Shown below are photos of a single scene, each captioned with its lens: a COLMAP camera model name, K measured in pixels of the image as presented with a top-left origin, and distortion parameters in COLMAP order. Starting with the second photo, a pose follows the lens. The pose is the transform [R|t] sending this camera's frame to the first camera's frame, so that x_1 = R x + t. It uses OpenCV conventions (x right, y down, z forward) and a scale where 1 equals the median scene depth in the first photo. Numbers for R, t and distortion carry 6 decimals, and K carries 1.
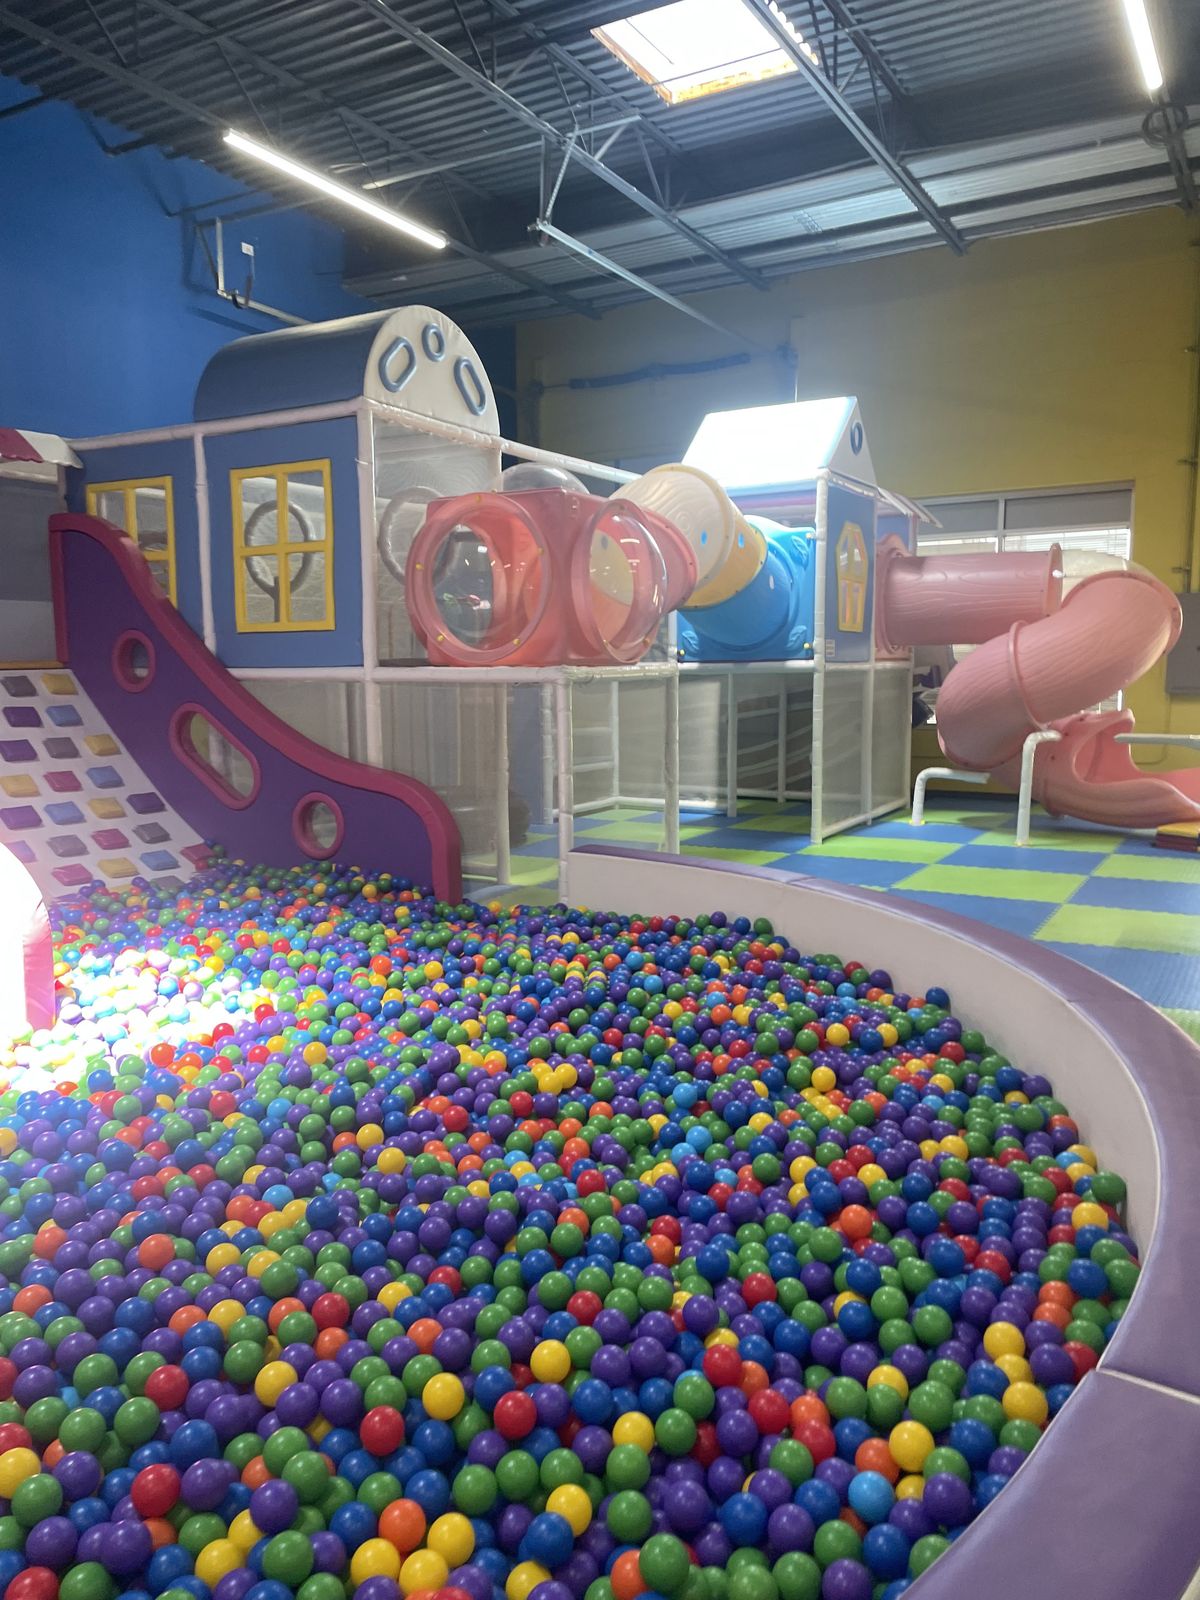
lens RADIAL K [[1199.6, 0, 599.2], [0, 1199.6, 824.8], [0, 0, 1]] dist [0.094278, -0.123002]
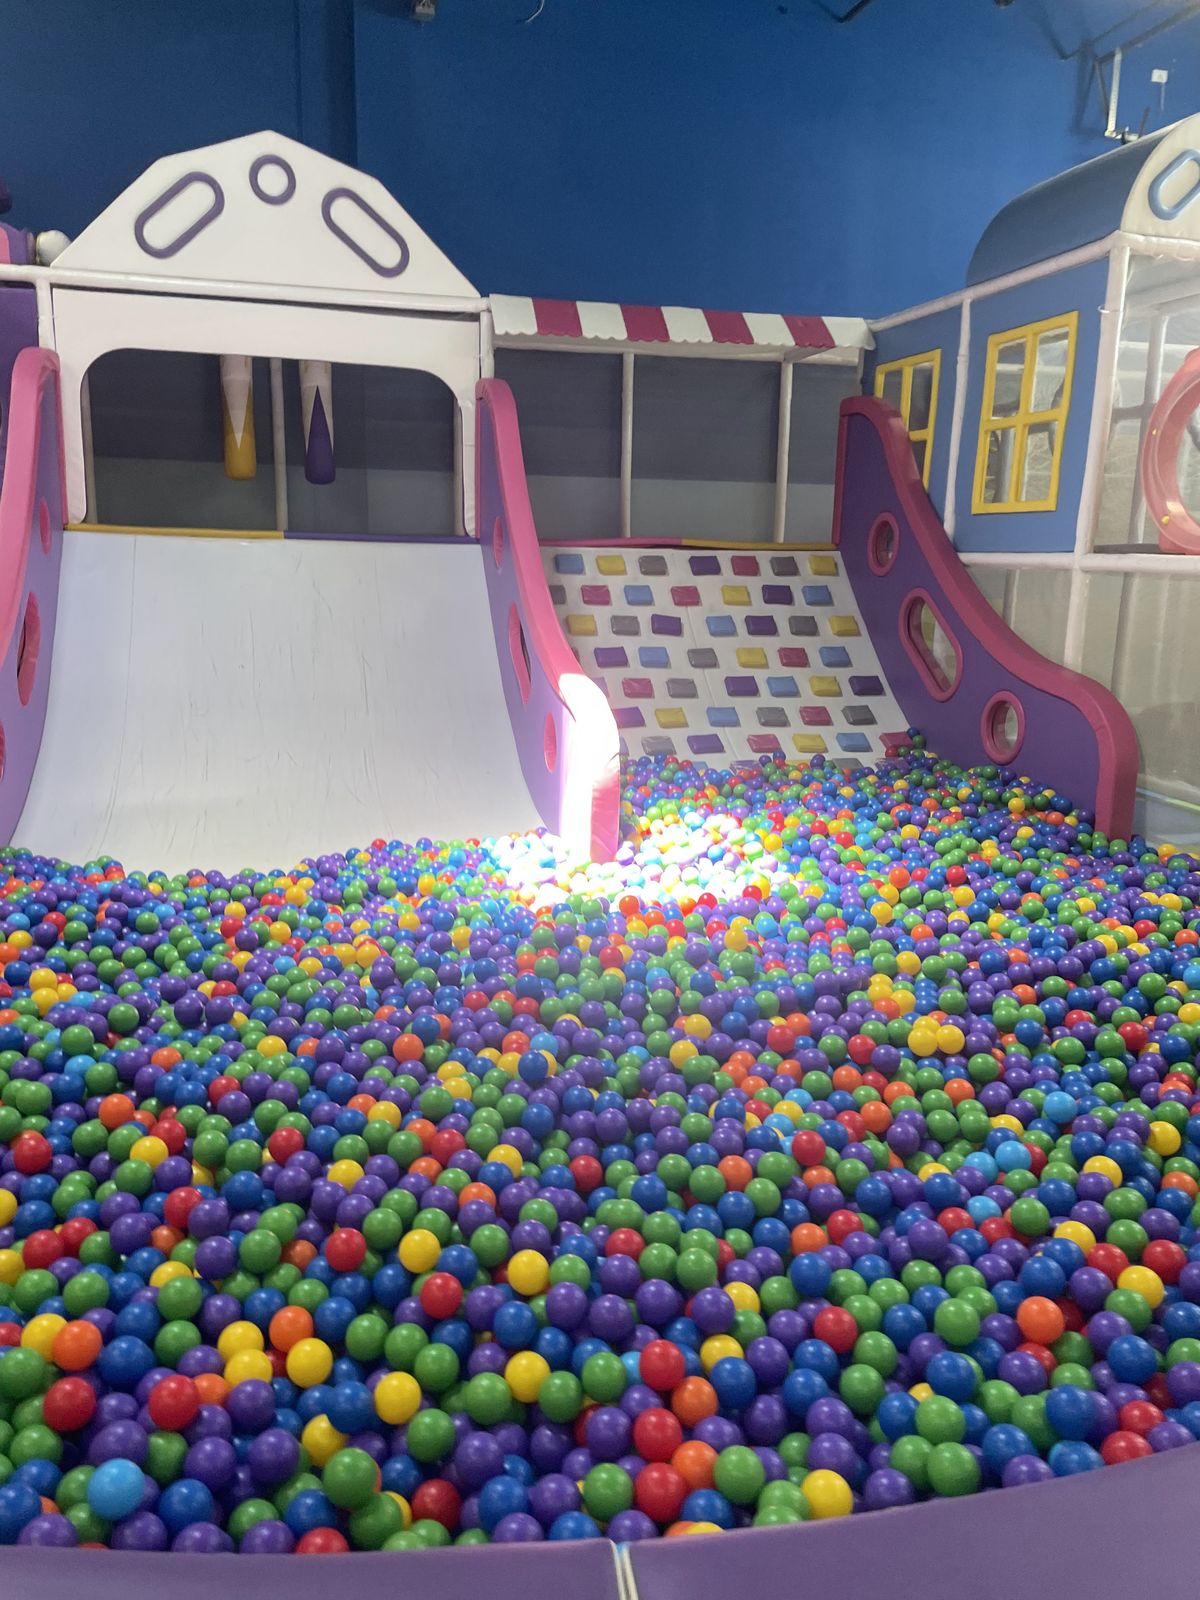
lens RADIAL K [[1199.6, 0, 599.2], [0, 1199.6, 824.8], [0, 0, 1]] dist [0.094278, -0.123002]
pose [[0.697371, 0.185168, -0.692378, 0.228210], [-0.123842, 0.982650, 0.138063, -0.017630], [0.705930, -0.010535, 0.708203, 0.138483]]
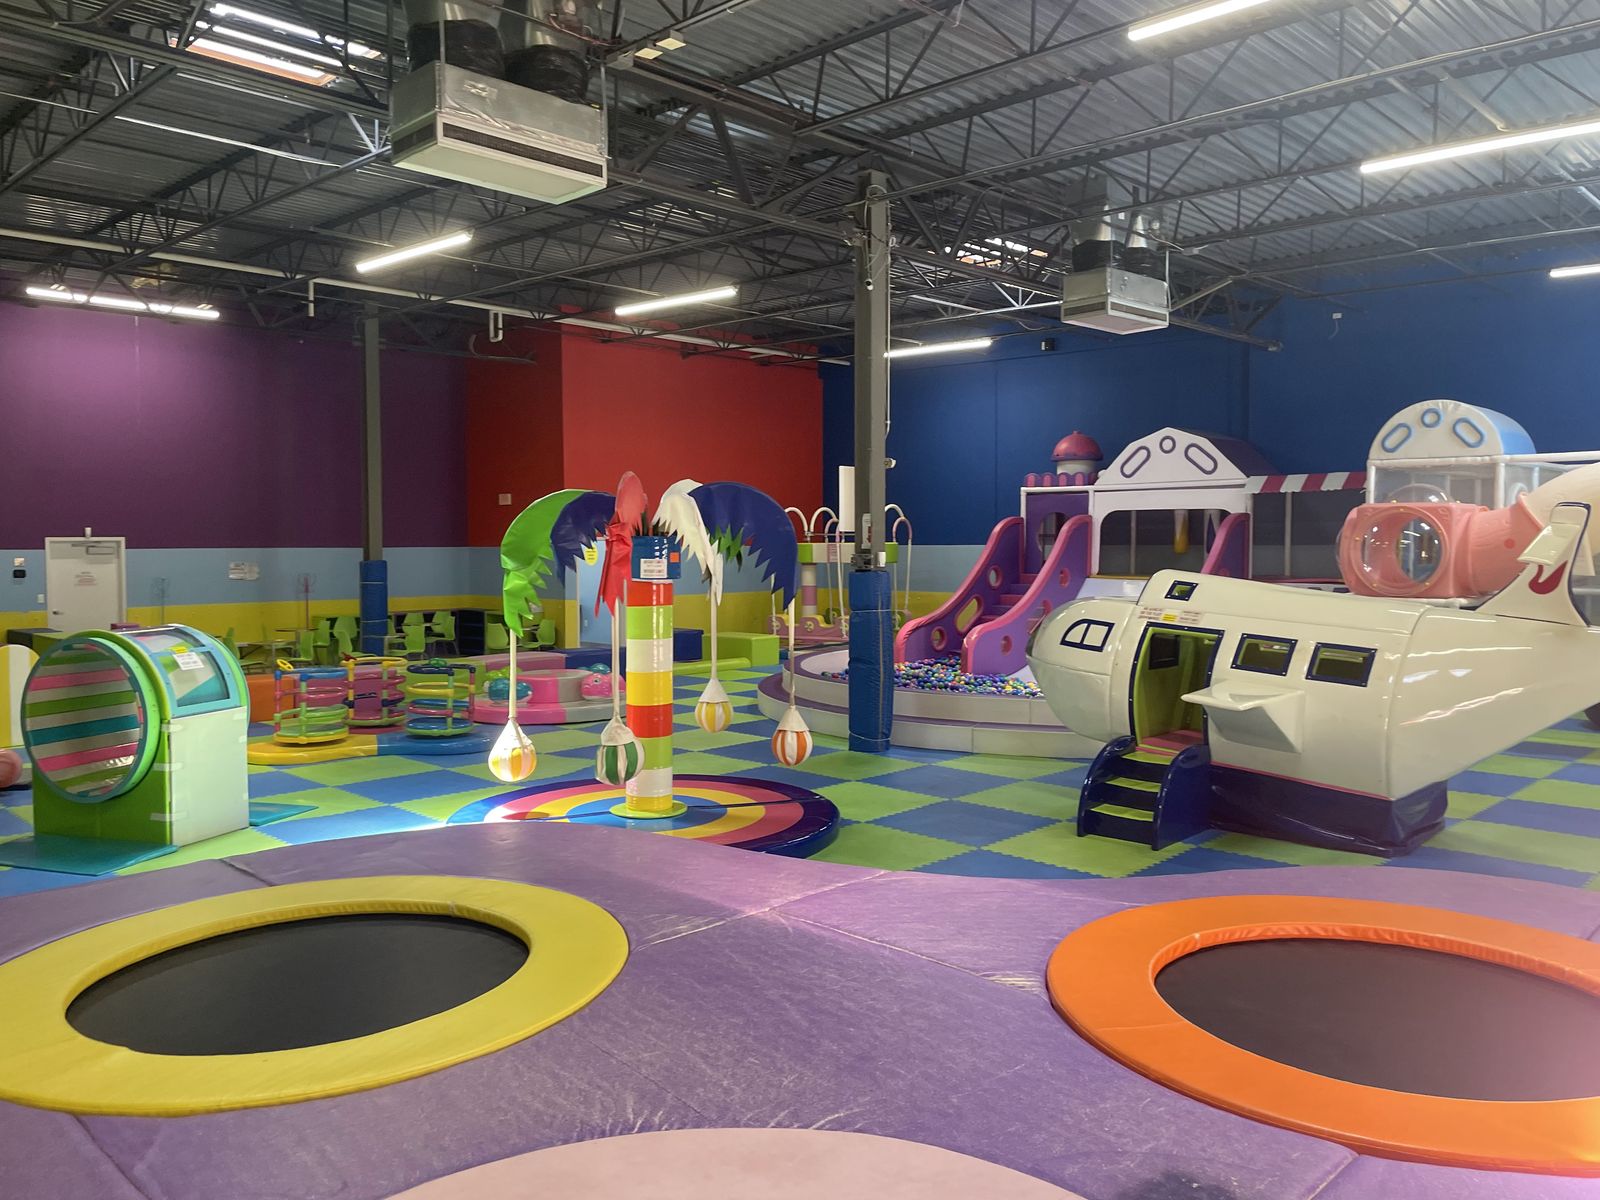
lens RADIAL K [[1235.4, 0, 846.6], [0, 1235.4, 594.6], [0, 0, 1]] dist [0.096127, -0.122433]
pose [[-0.229357, 0.053997, -0.971844, 2.114877], [-0.128107, 0.988100, 0.085133, -0.204407], [0.964875, 0.144026, -0.219710, 0.674358]]
